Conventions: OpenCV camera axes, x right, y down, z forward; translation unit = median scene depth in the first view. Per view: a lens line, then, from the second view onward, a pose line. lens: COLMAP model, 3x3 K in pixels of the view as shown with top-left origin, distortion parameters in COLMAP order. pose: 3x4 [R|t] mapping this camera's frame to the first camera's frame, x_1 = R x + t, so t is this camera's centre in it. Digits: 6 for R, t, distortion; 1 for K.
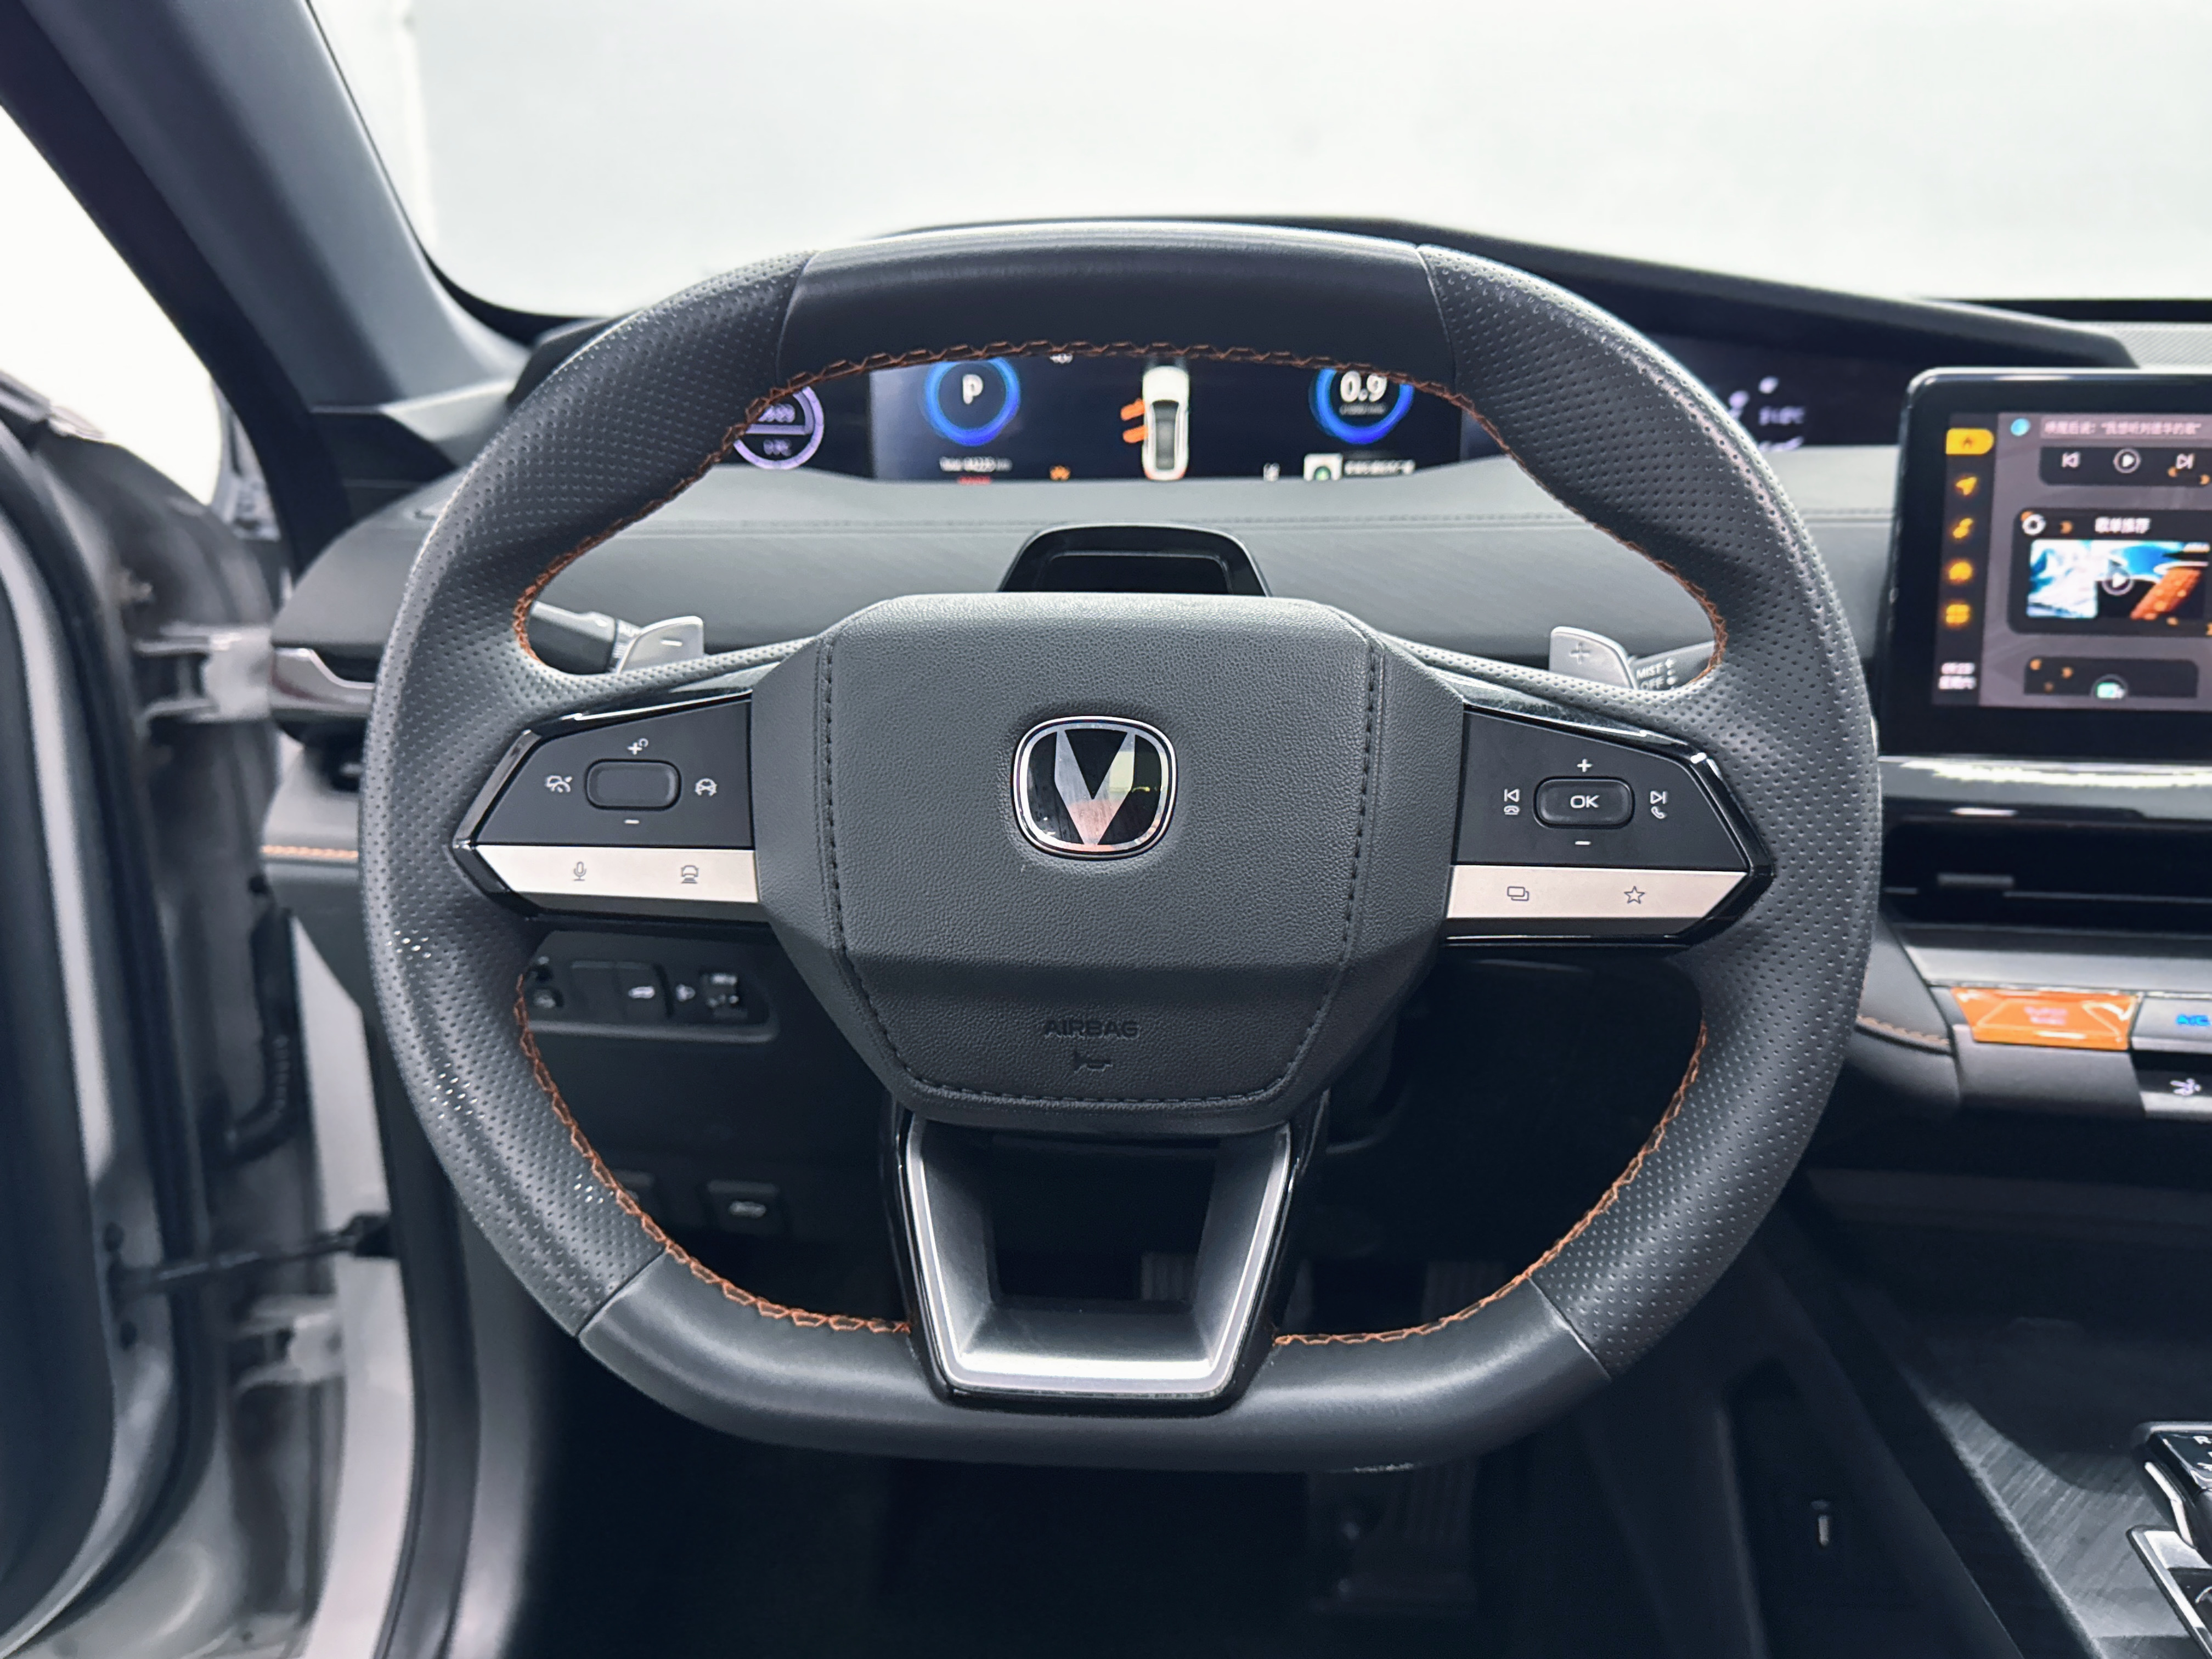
lens RADIAL K [[1717.0, 0, 1175.6], [0, 1717.0, 836.4], [0, 0, 1]] dist [0.032040, -0.041415]
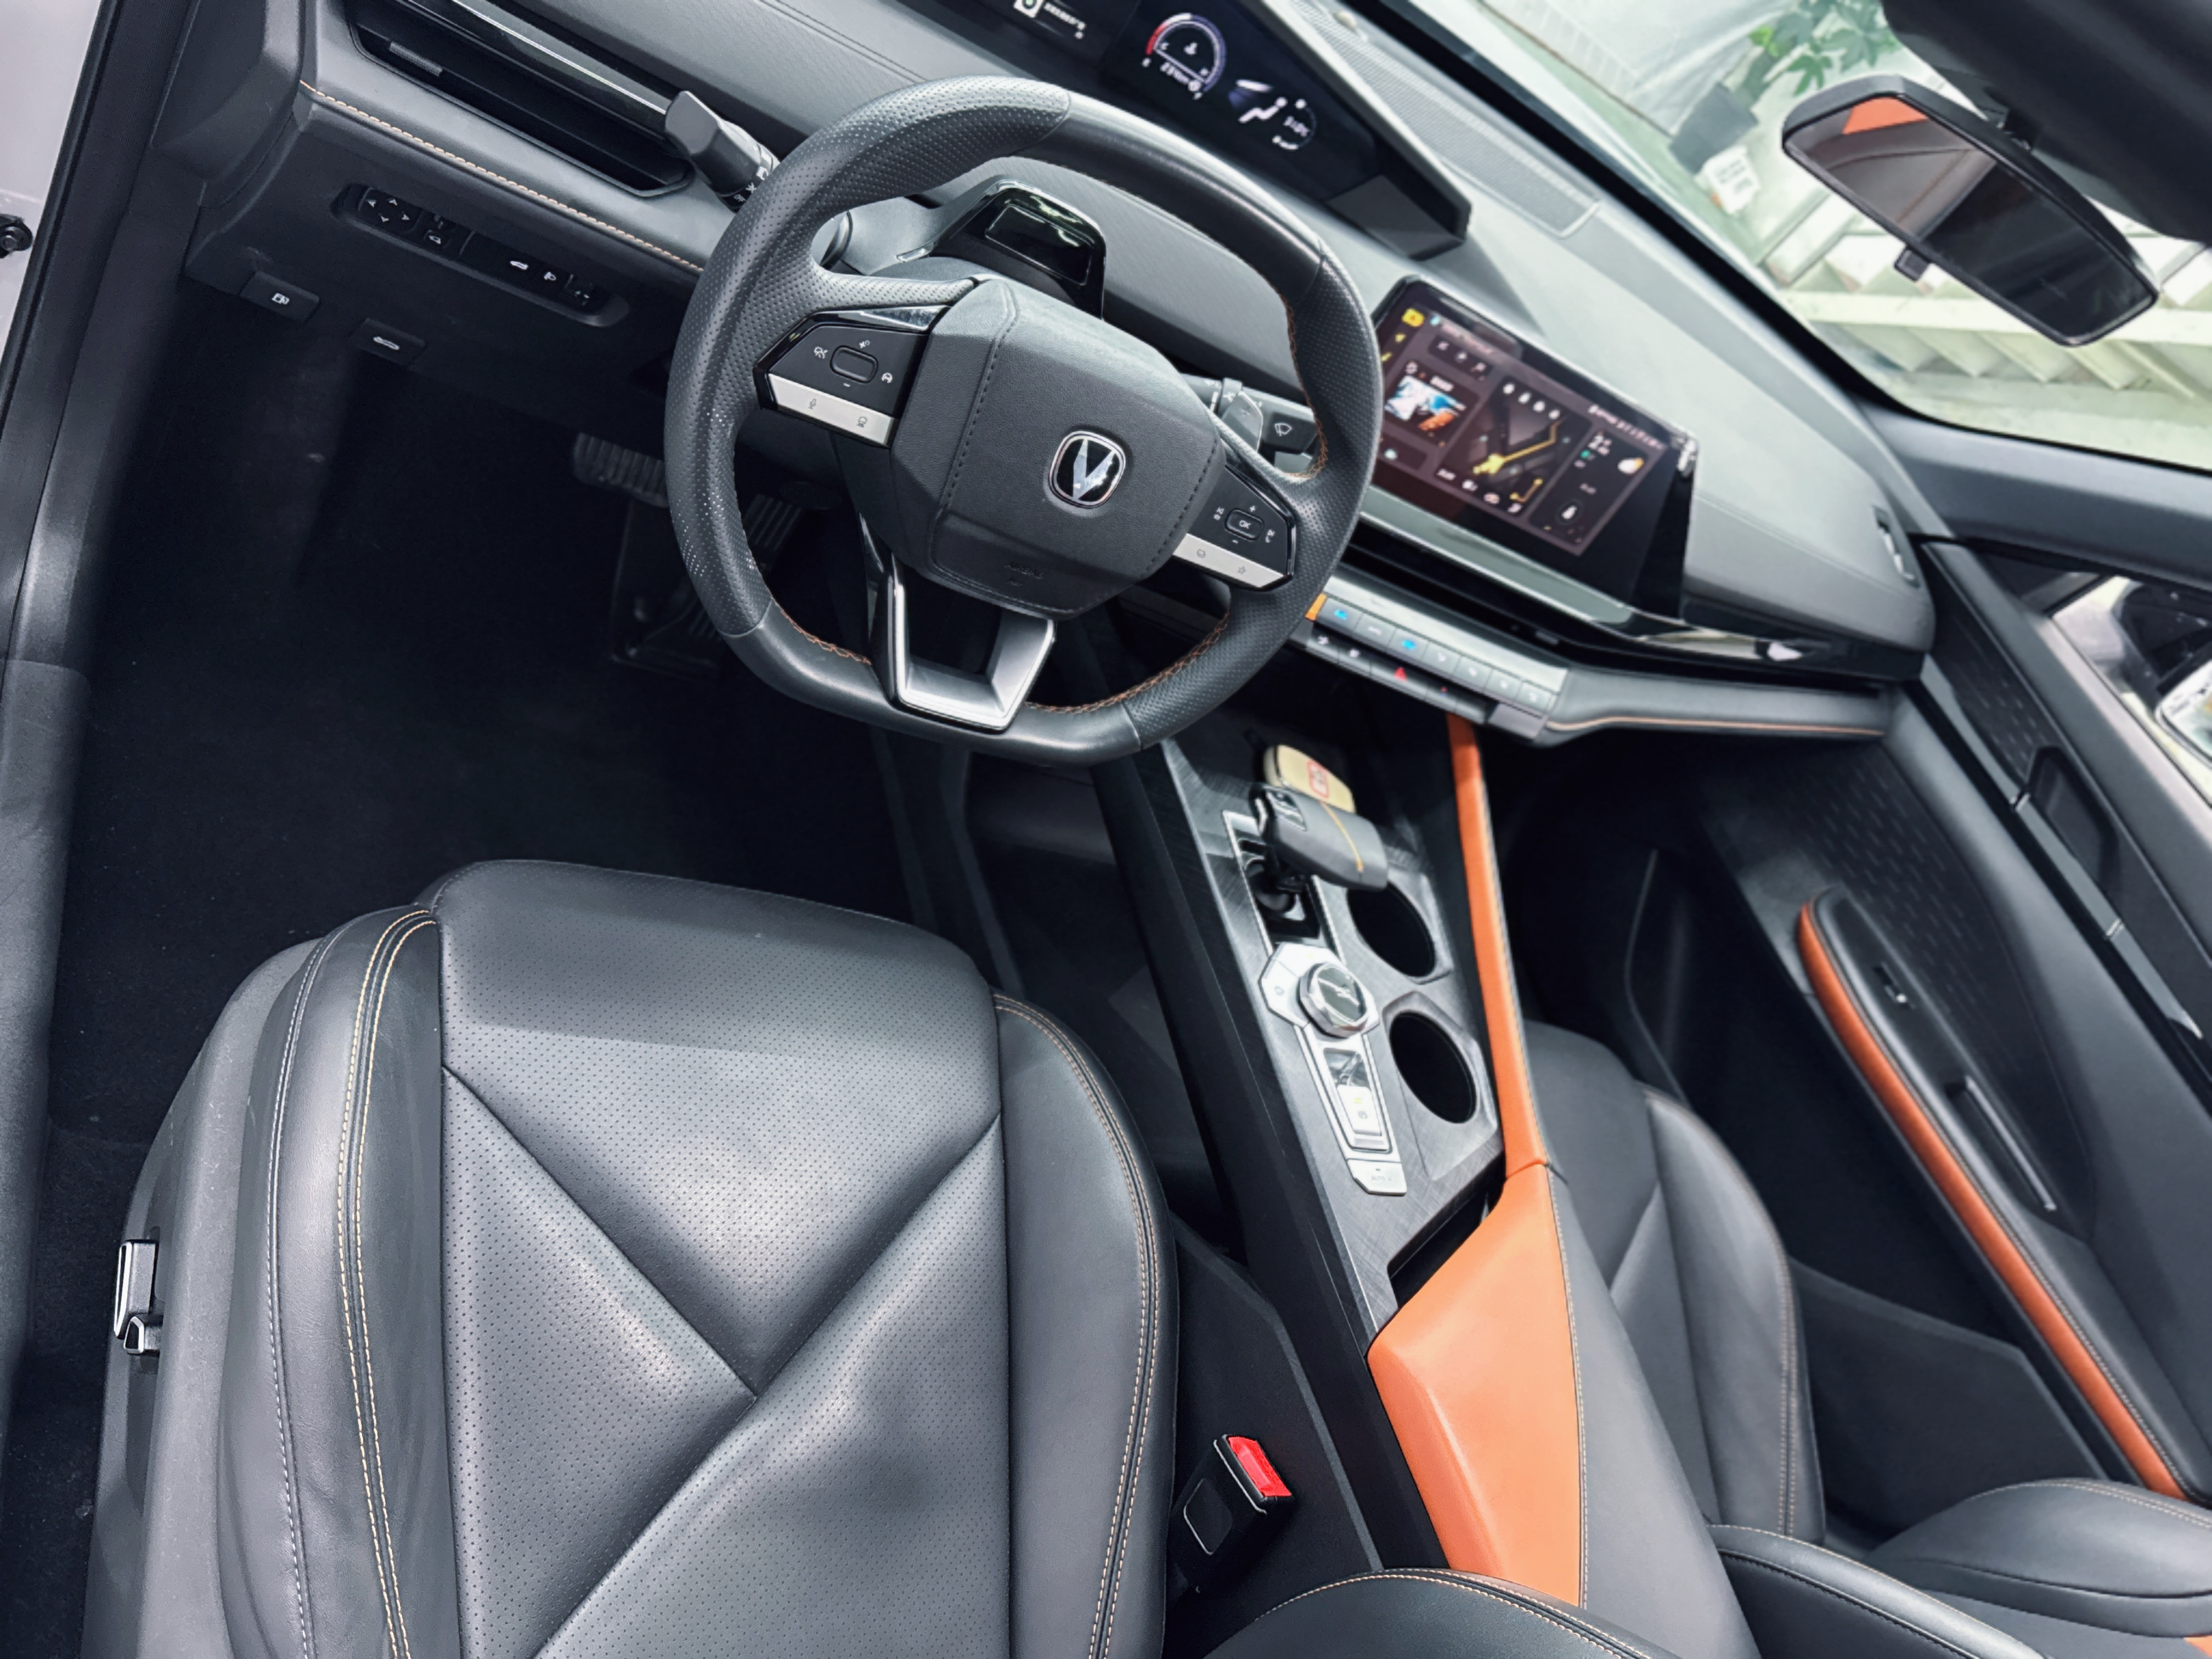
lens RADIAL K [[1717.0, 0, 1088.4], [0, 1717.0, 809.1], [0, 0, 1]] dist [0.032040, -0.041415]
pose [[0.765407, 0.146990, 0.626534, -0.920555], [-0.463219, 0.801677, 0.377812, -0.347262], [-0.446744, -0.579403, 0.681698, -0.440476]]
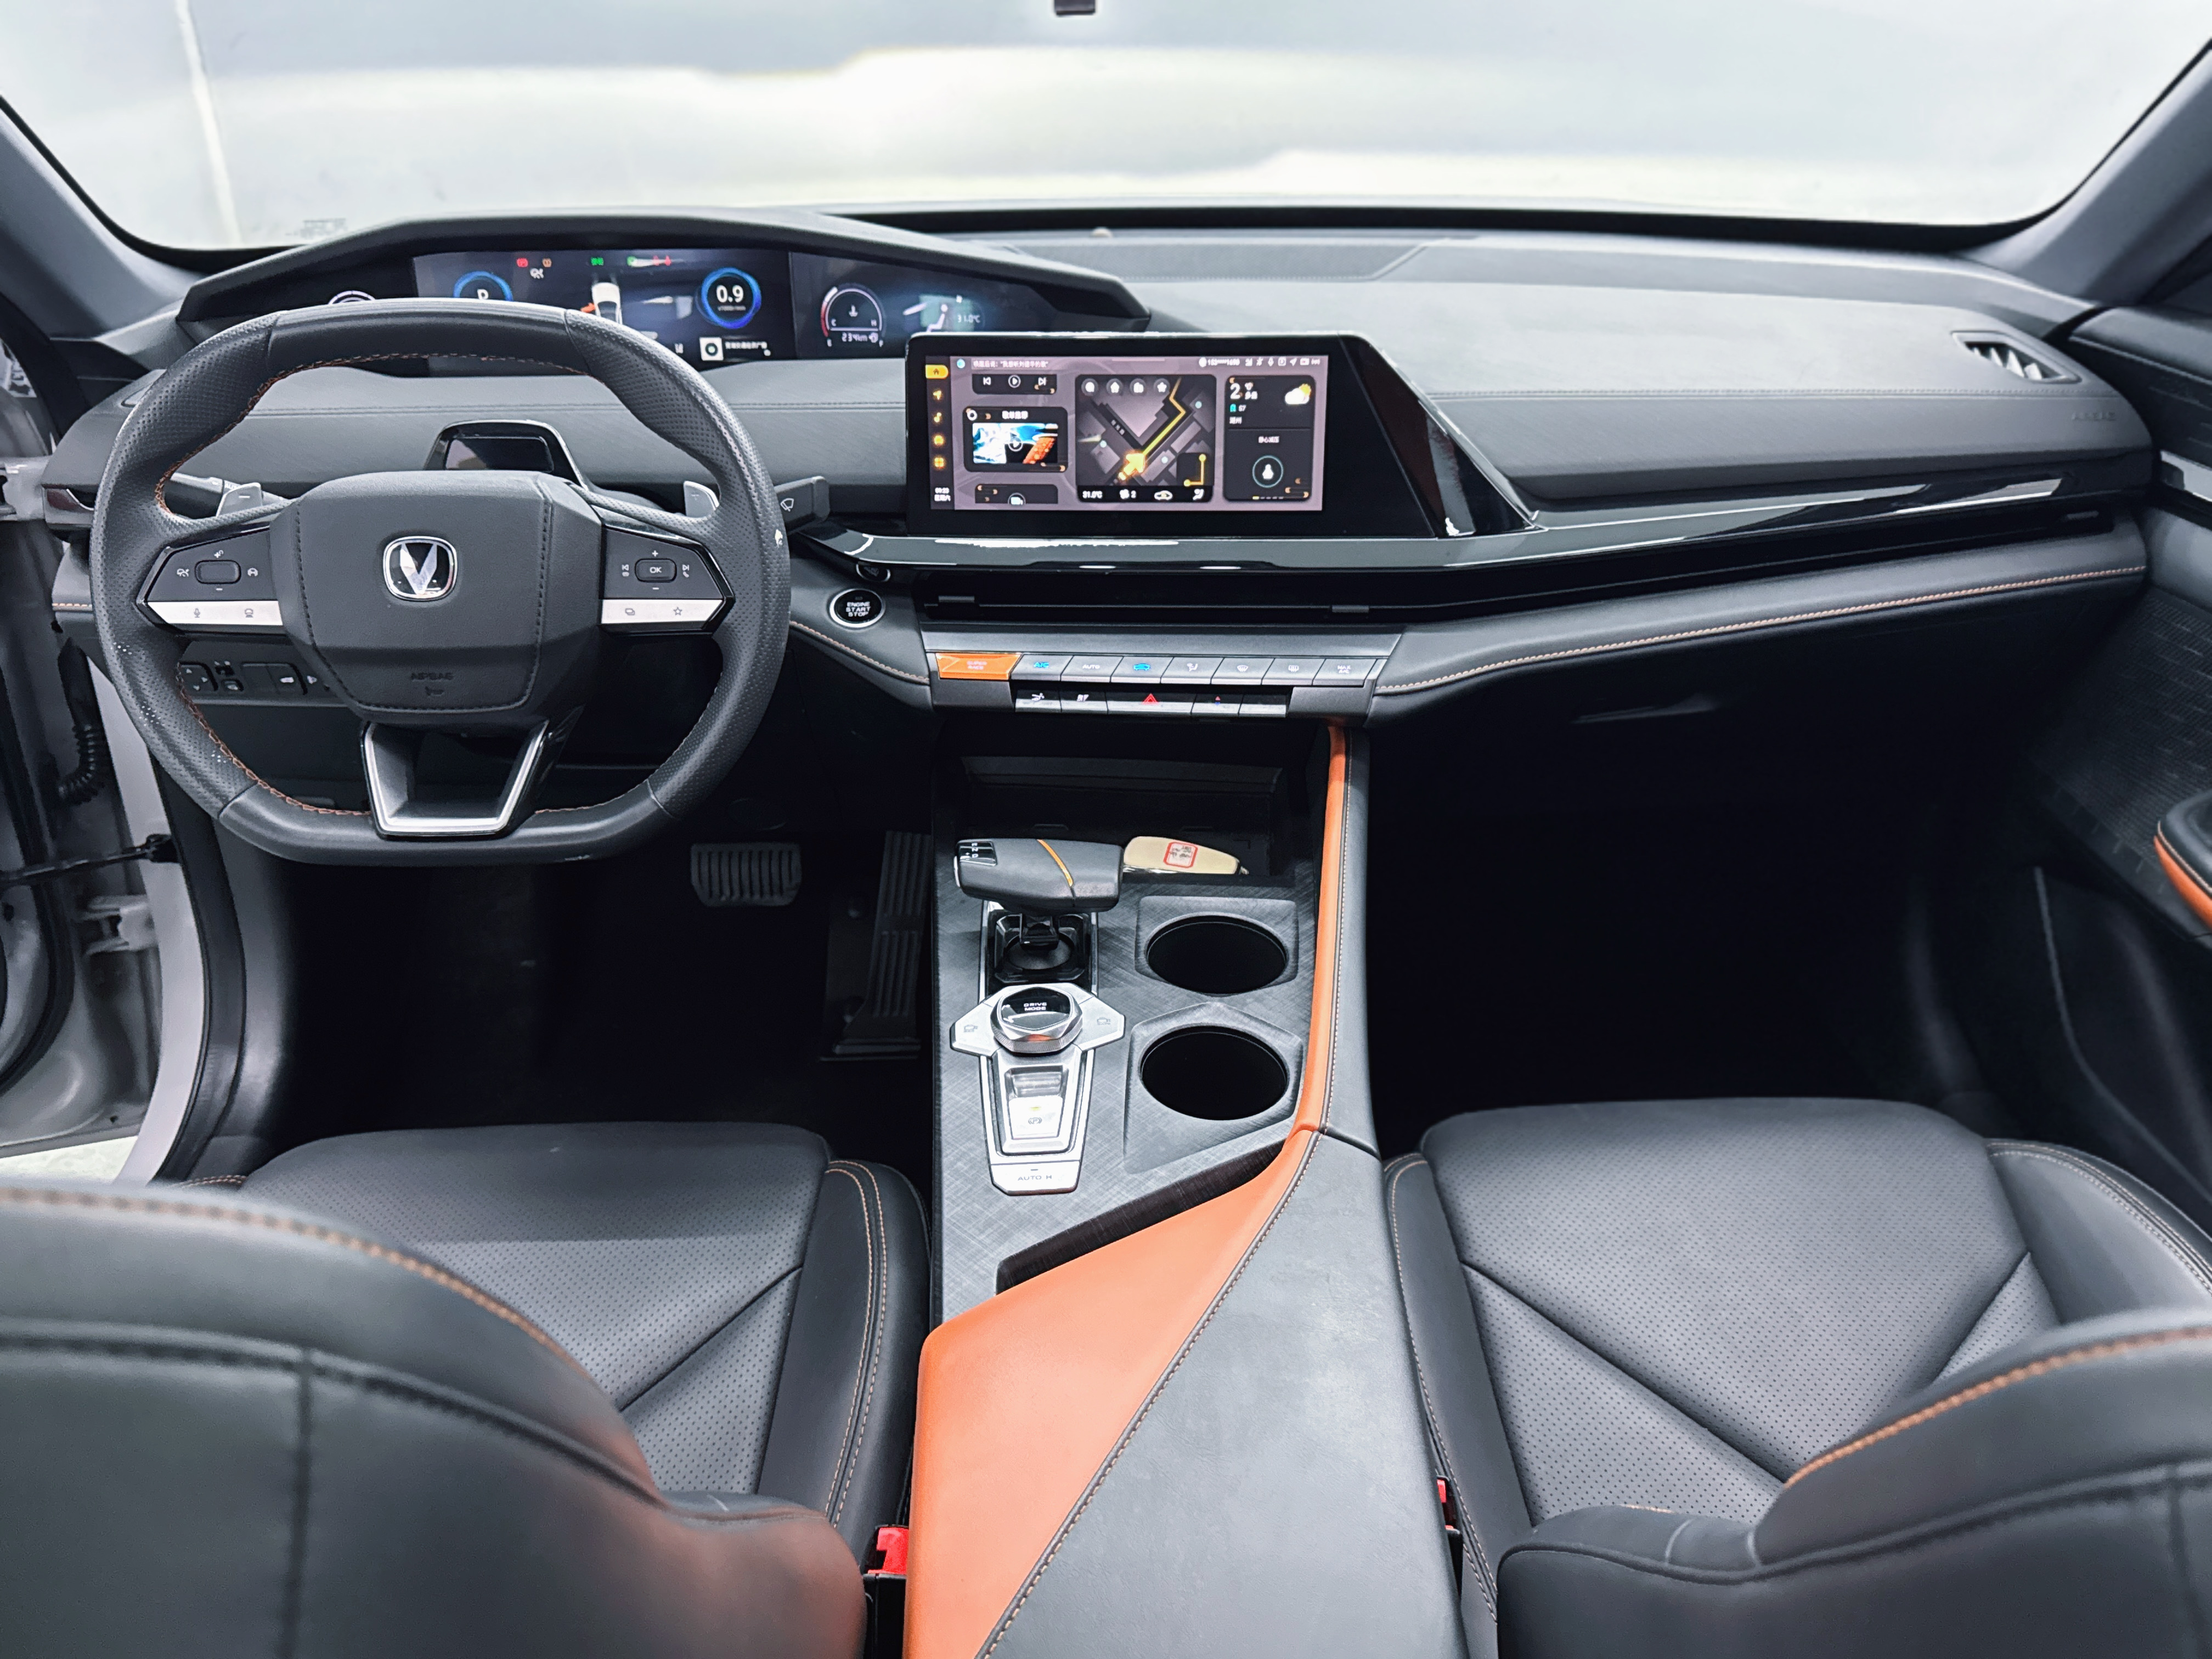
lens RADIAL K [[1717.0, 0, 1161.2], [0, 1717.0, 840.9], [0, 0, 1]] dist [0.032040, -0.041415]
pose [[0.997466, -0.034090, 0.062447, 0.575460], [0.023356, 0.985988, 0.165175, -0.021787], [-0.067203, -0.163298, 0.984285, -1.018102]]
